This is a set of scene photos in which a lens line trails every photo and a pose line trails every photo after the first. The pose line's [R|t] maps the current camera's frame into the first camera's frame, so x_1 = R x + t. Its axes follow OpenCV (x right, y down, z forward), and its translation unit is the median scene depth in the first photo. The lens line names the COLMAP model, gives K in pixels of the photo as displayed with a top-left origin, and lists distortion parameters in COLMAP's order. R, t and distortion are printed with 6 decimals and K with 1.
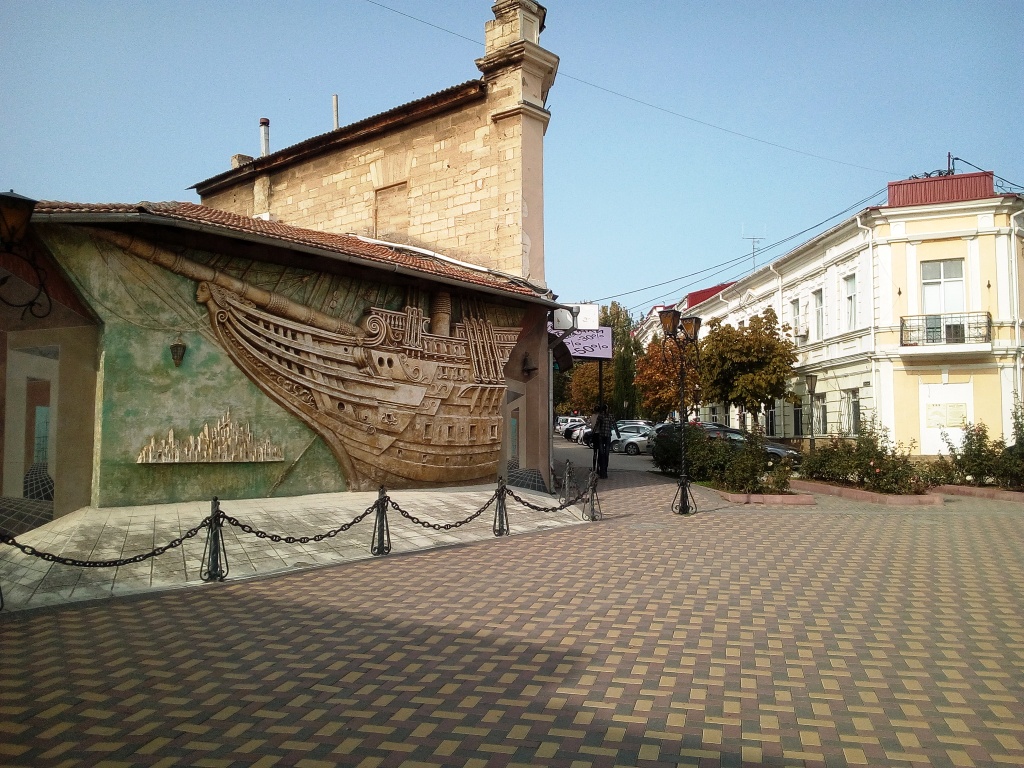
lens RADIAL K [[850.6, 0, 512.8], [0, 850.6, 384.4], [0, 0, 1]] dist [0.018762, -0.010091]
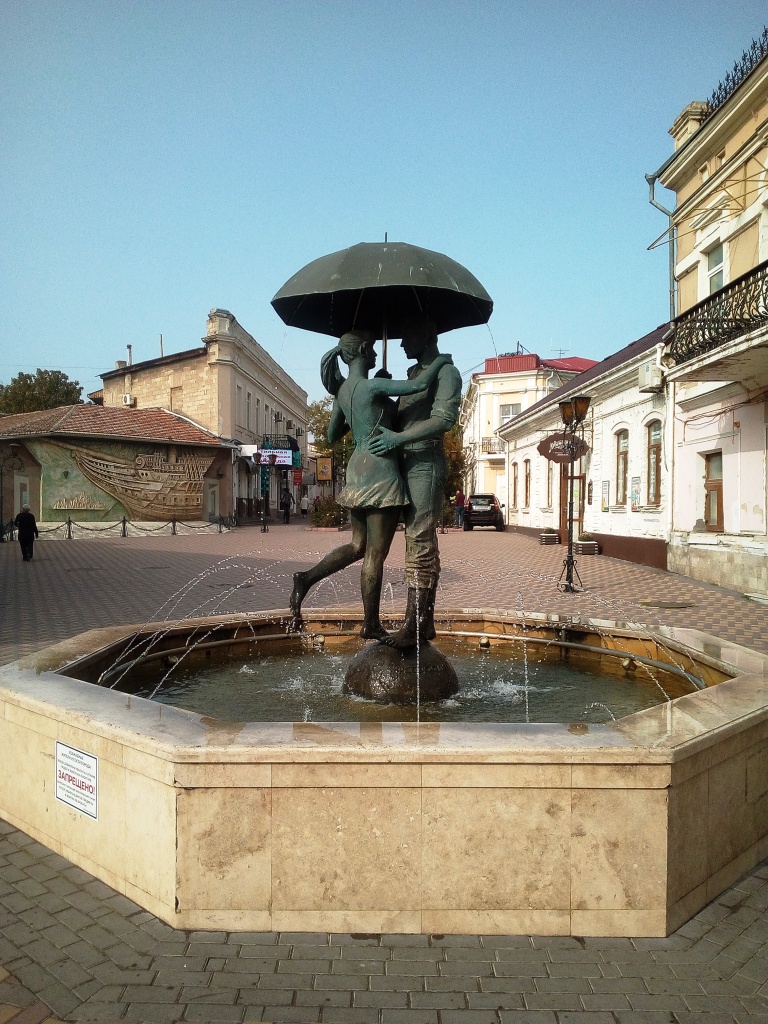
lens RADIAL K [[850.6, 0, 383.3], [0, 850.6, 511.8], [0, 0, 1]] dist [0.018762, -0.010091]
pose [[0.992624, 0.004152, -0.121166, 0.853226], [0.003654, 0.997935, 0.064131, -0.071378], [0.121182, -0.064101, 0.990558, -1.465001]]
